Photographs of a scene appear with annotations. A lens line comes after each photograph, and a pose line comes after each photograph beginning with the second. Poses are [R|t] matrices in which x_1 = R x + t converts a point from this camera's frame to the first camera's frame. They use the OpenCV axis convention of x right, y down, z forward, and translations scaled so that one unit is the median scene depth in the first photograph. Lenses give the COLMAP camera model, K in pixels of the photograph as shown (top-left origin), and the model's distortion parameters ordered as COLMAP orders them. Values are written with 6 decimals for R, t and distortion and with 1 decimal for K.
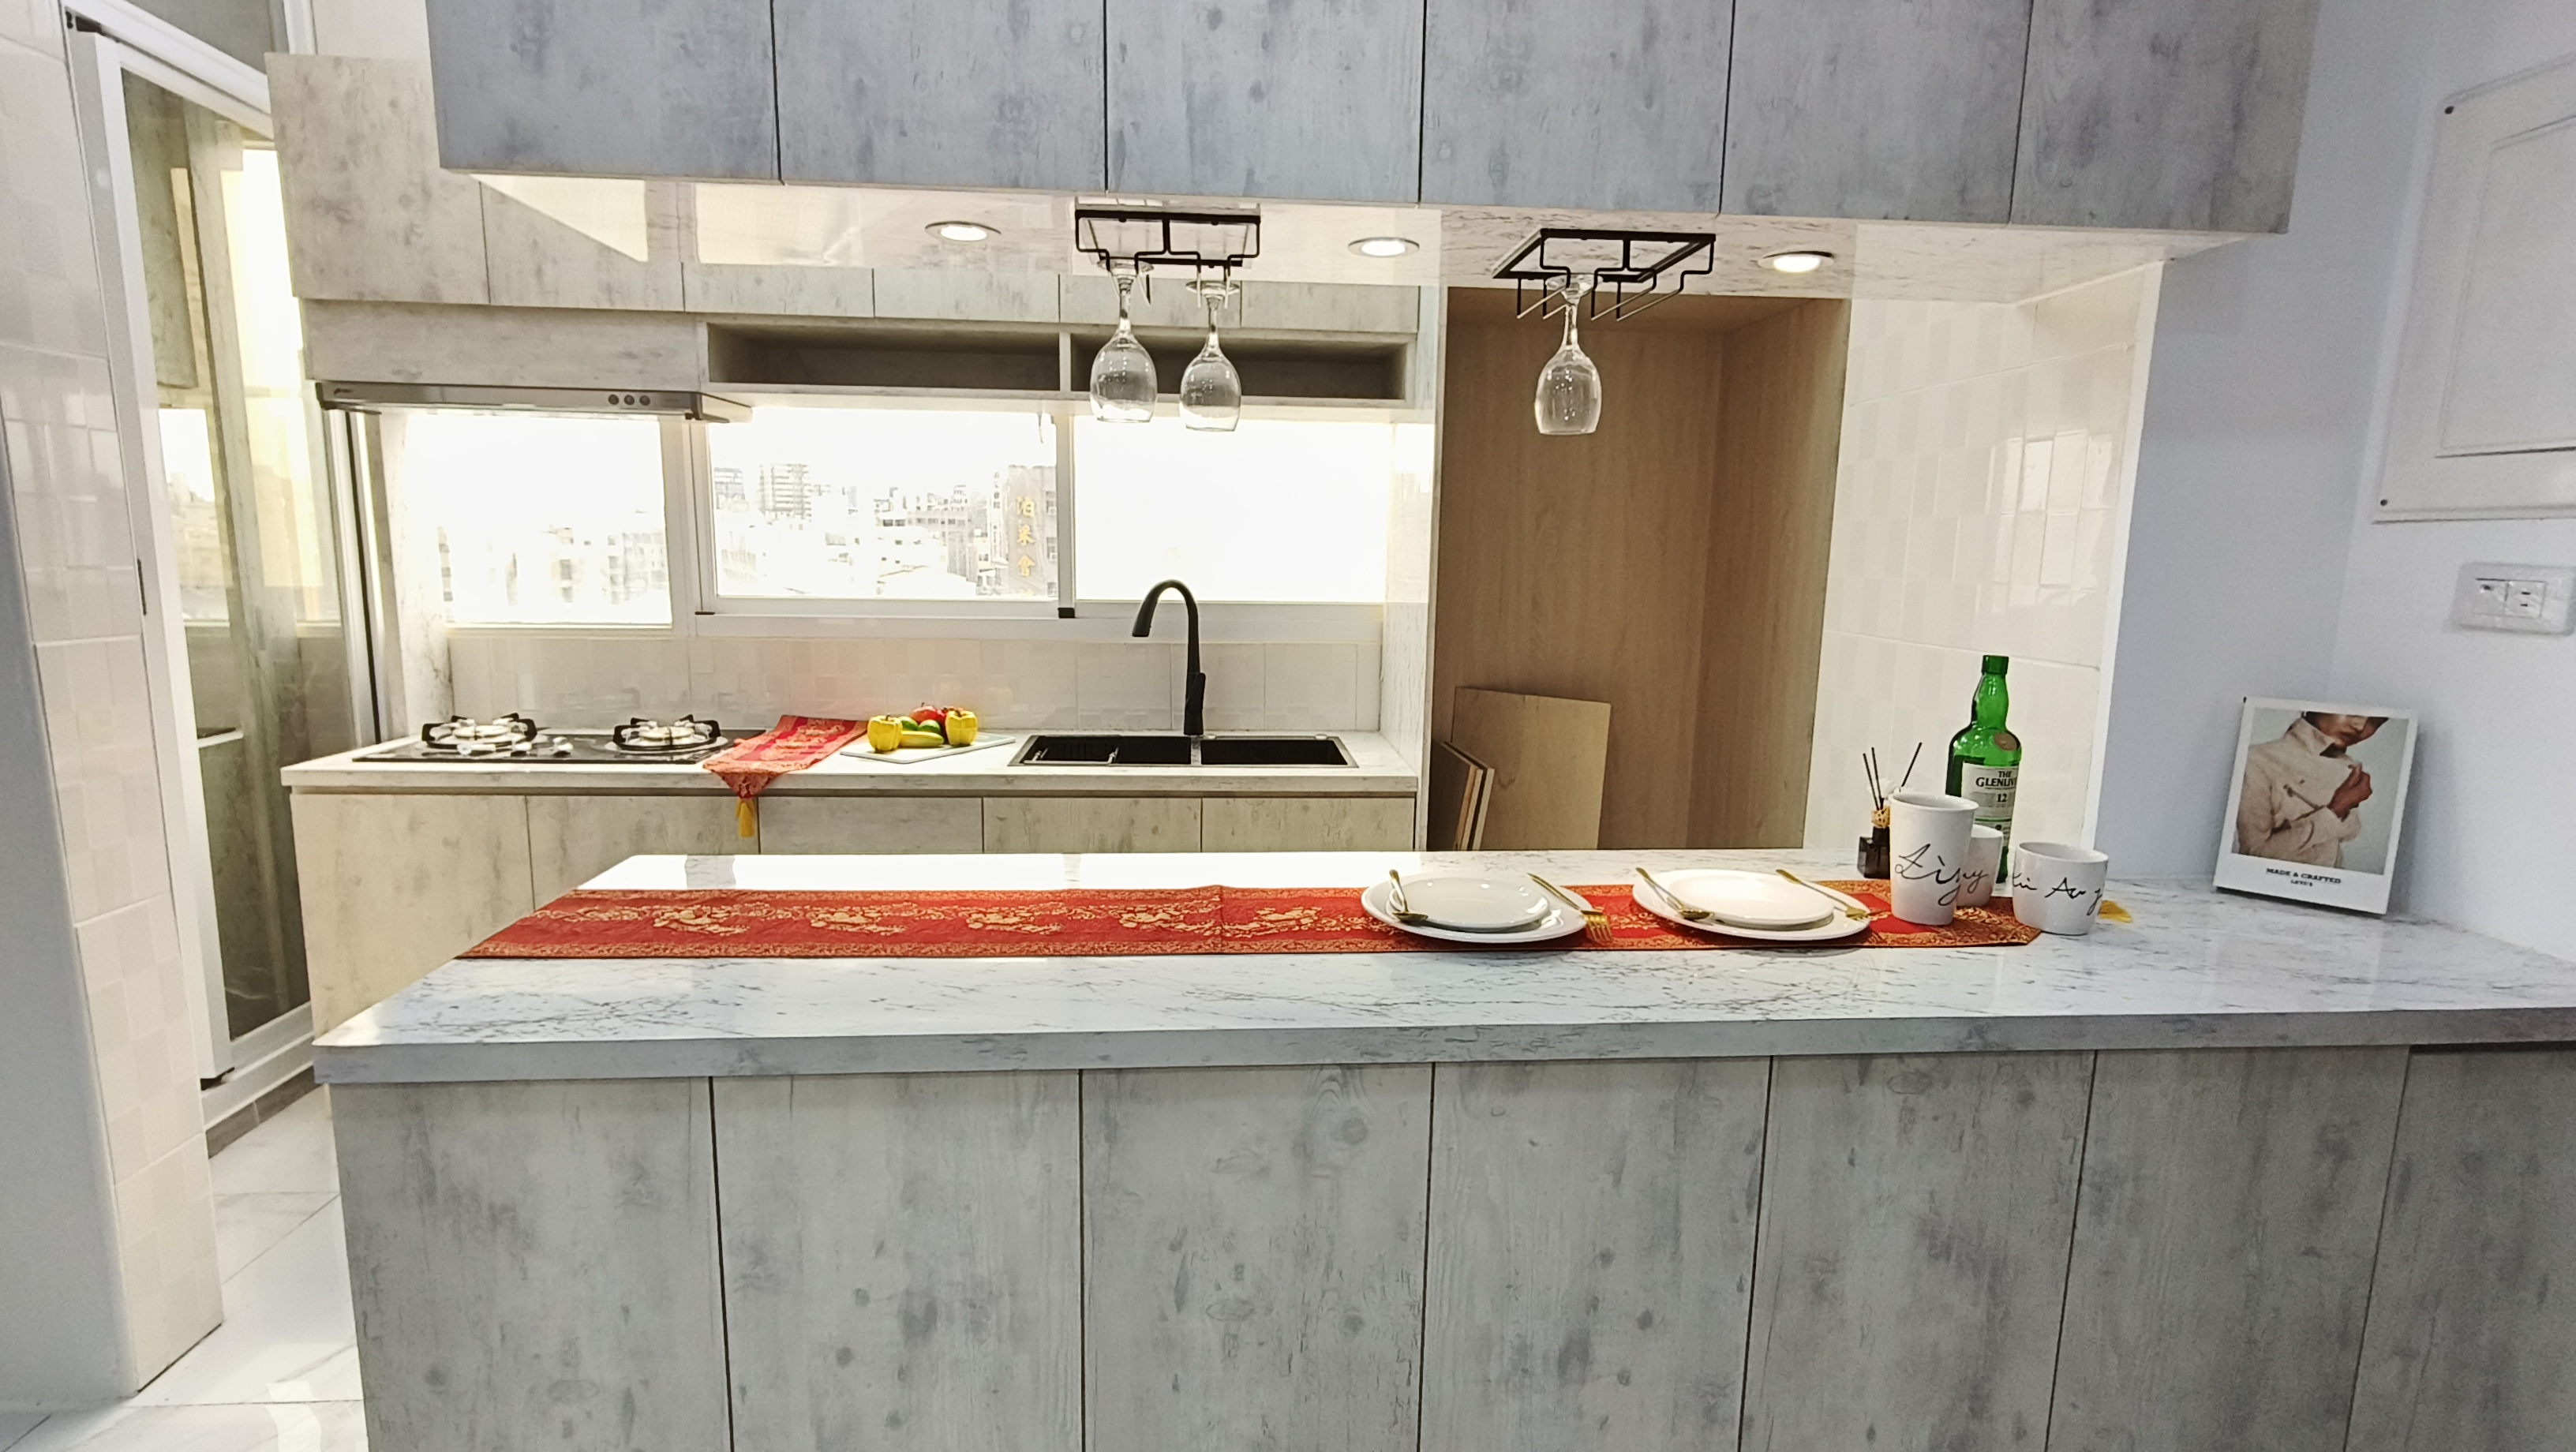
lens RADIAL K [[1189.9, 0, 1288.0], [0, 1189.9, 726.0], [0, 0, 1]] dist [-0.000554, 0.000499]
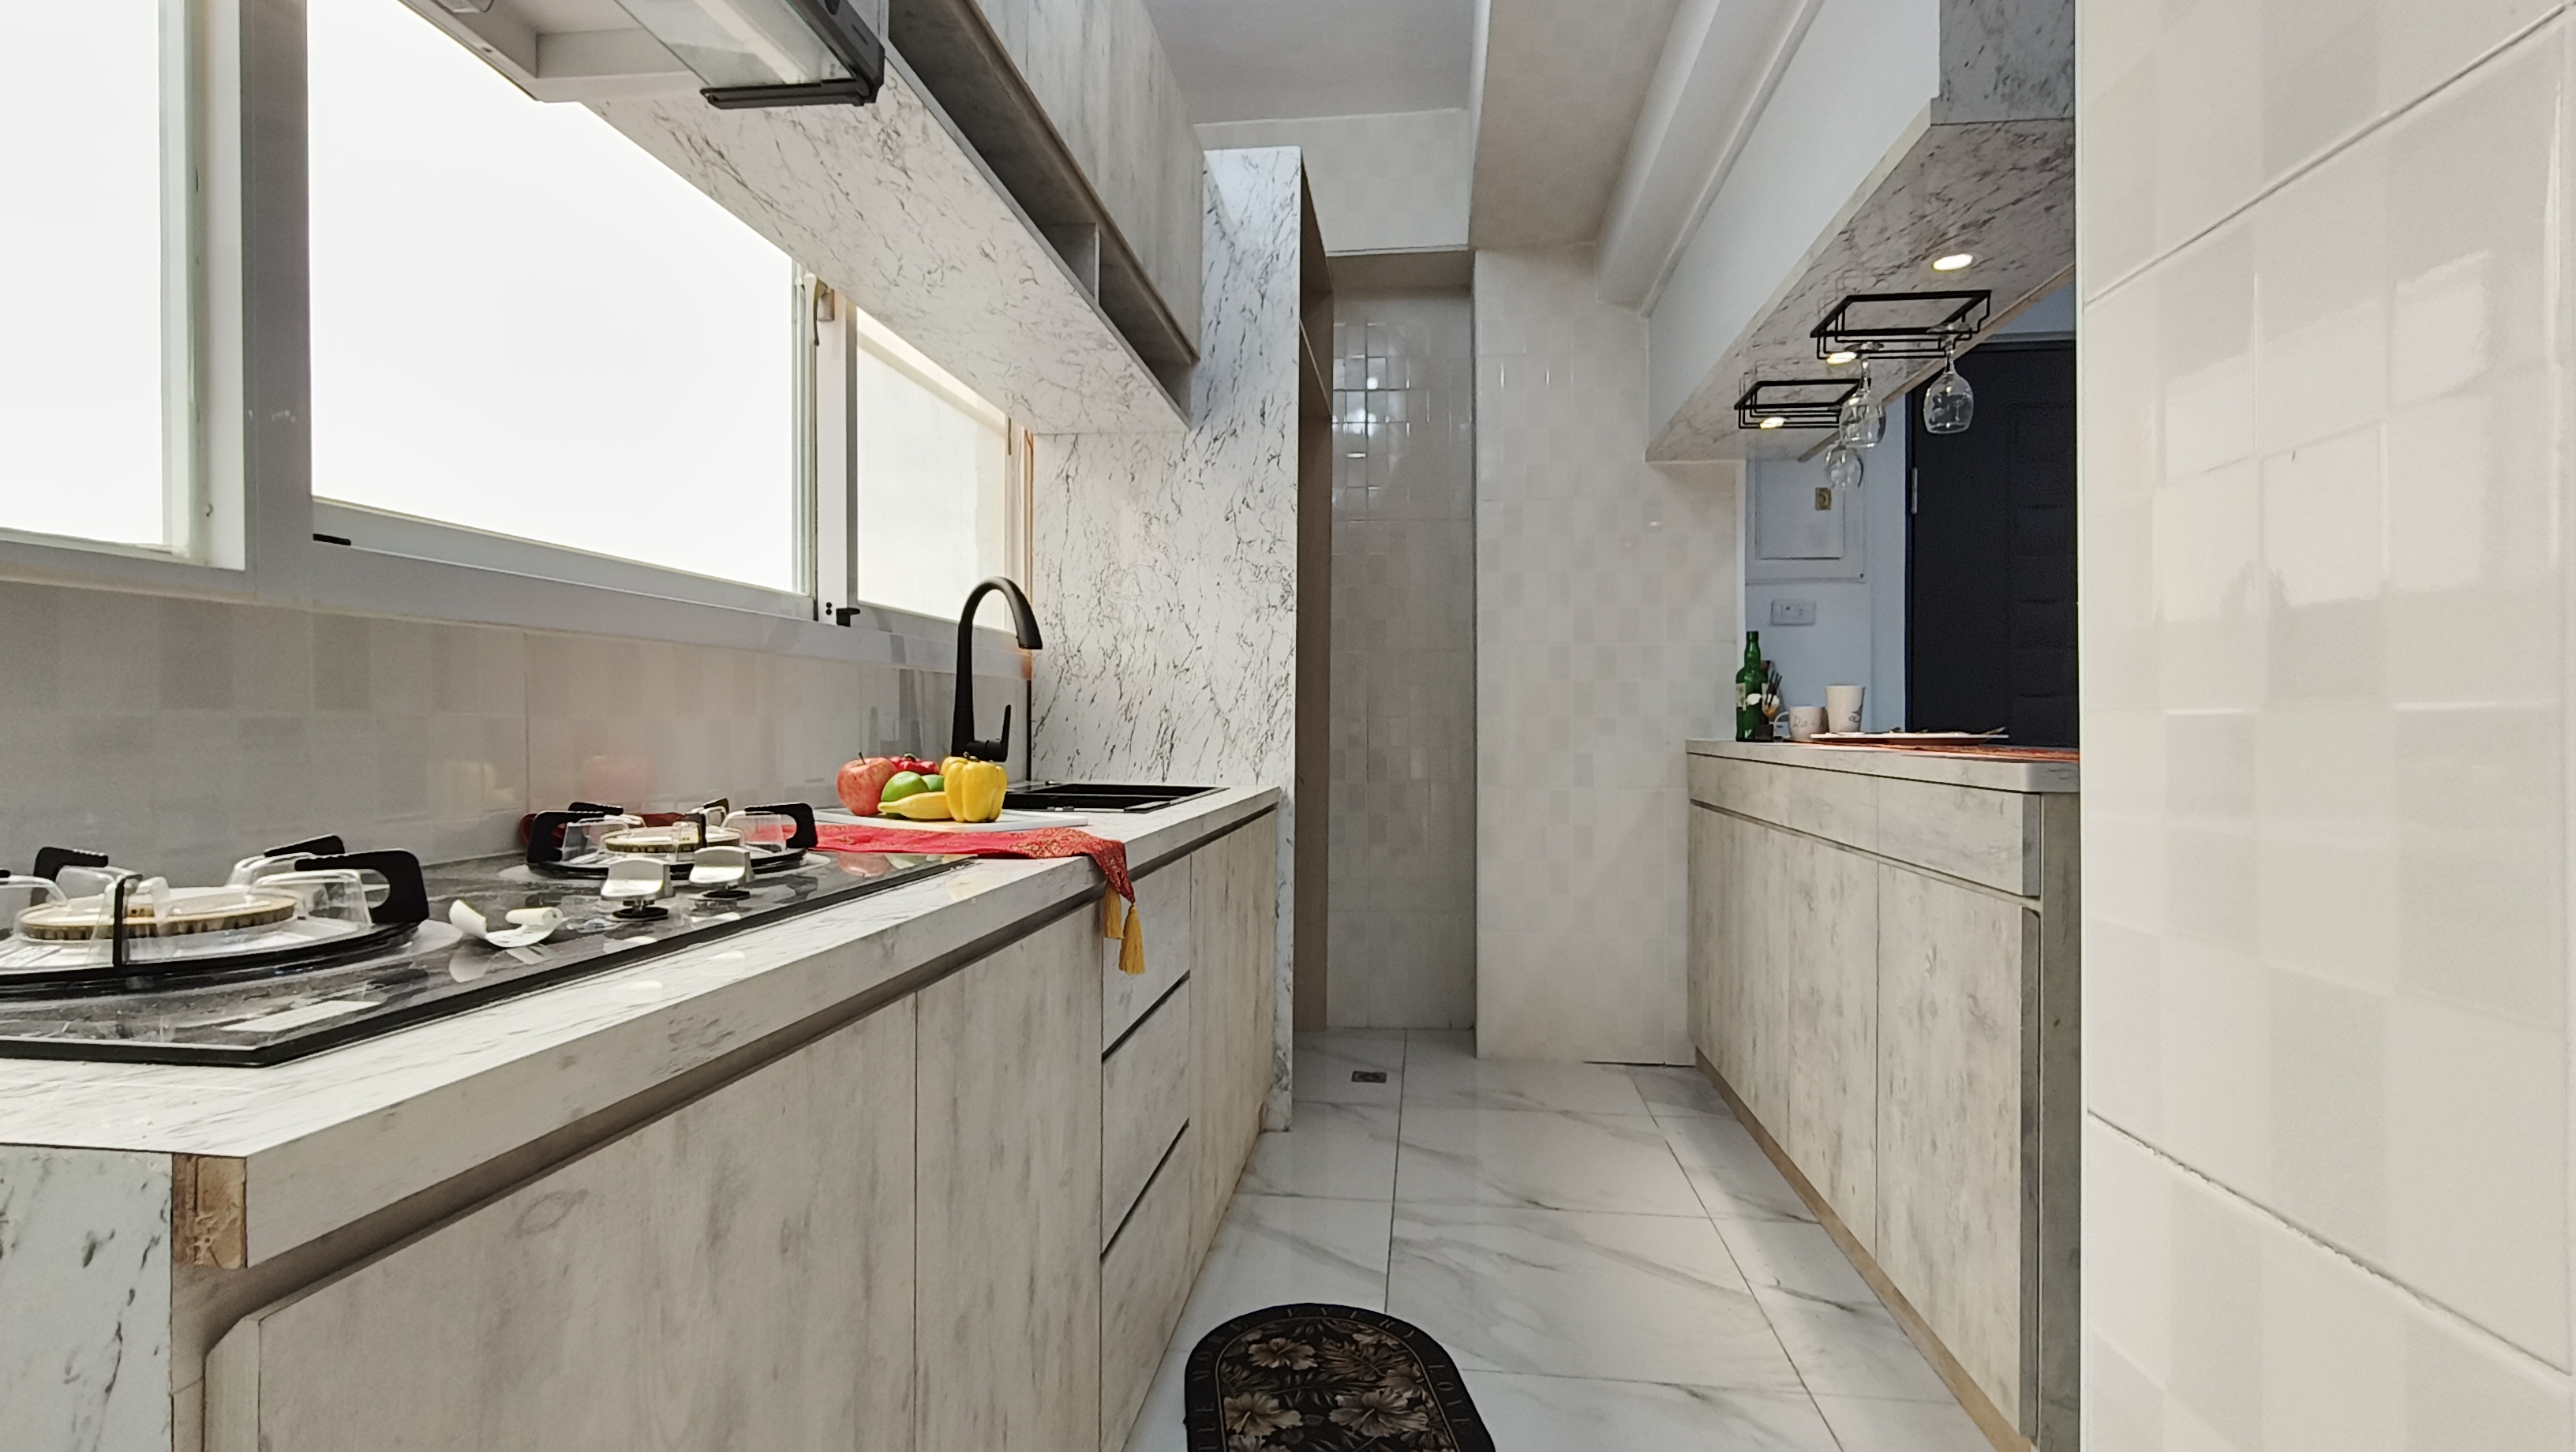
lens RADIAL K [[1189.9, 0, 1288.0], [0, 1189.9, 726.0], [0, 0, 1]] dist [-0.000554, 0.000499]
pose [[0.199497, -0.030722, 0.979417, -0.869517], [0.136639, 0.990616, 0.003241, -0.006963], [-0.970325, 0.133180, 0.201823, 0.732082]]
